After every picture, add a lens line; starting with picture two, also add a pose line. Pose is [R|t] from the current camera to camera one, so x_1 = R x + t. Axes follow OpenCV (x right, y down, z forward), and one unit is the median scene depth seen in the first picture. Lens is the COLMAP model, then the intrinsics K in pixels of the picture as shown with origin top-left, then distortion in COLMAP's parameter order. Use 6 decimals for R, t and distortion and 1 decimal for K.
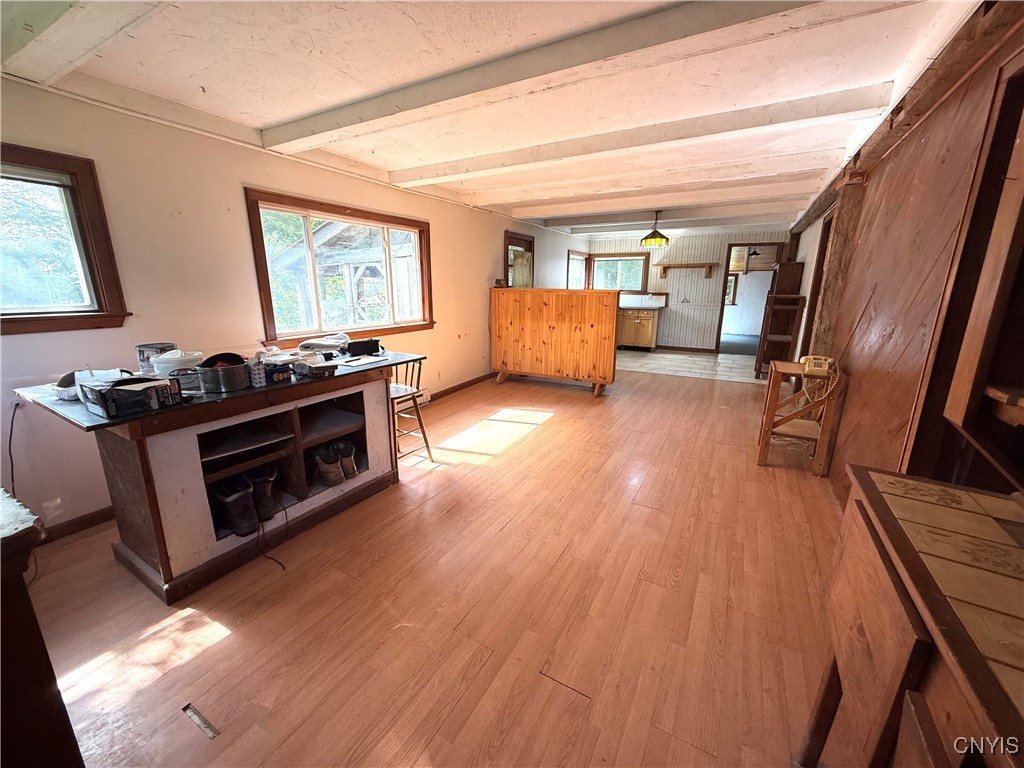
lens RADIAL K [[406.7, 0, 512.3], [0, 406.7, 377.4], [0, 0, 1]] dist [-0.001812, 0.000690]
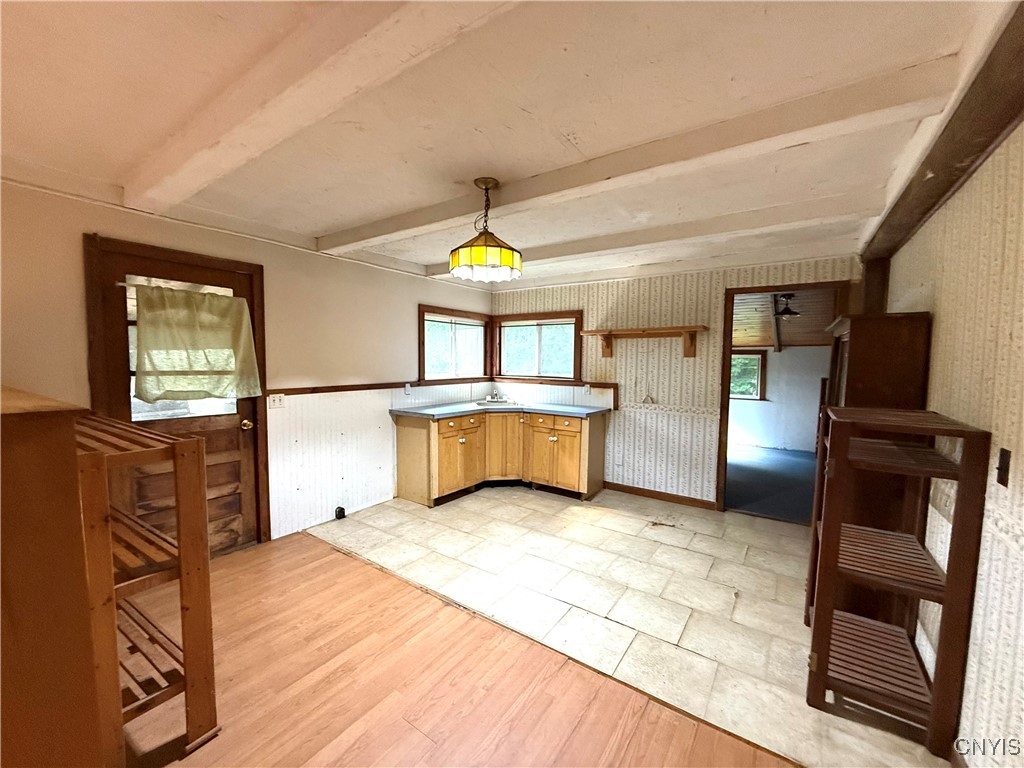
lens RADIAL K [[406.7, 0, 511.5], [0, 406.7, 385.6], [0, 0, 1]] dist [-0.001812, 0.000690]
pose [[0.995382, 0.011789, -0.095264, 0.298418], [-0.027423, 0.985992, -0.164522, -0.116268], [0.091990, 0.166375, 0.981762, 0.478027]]
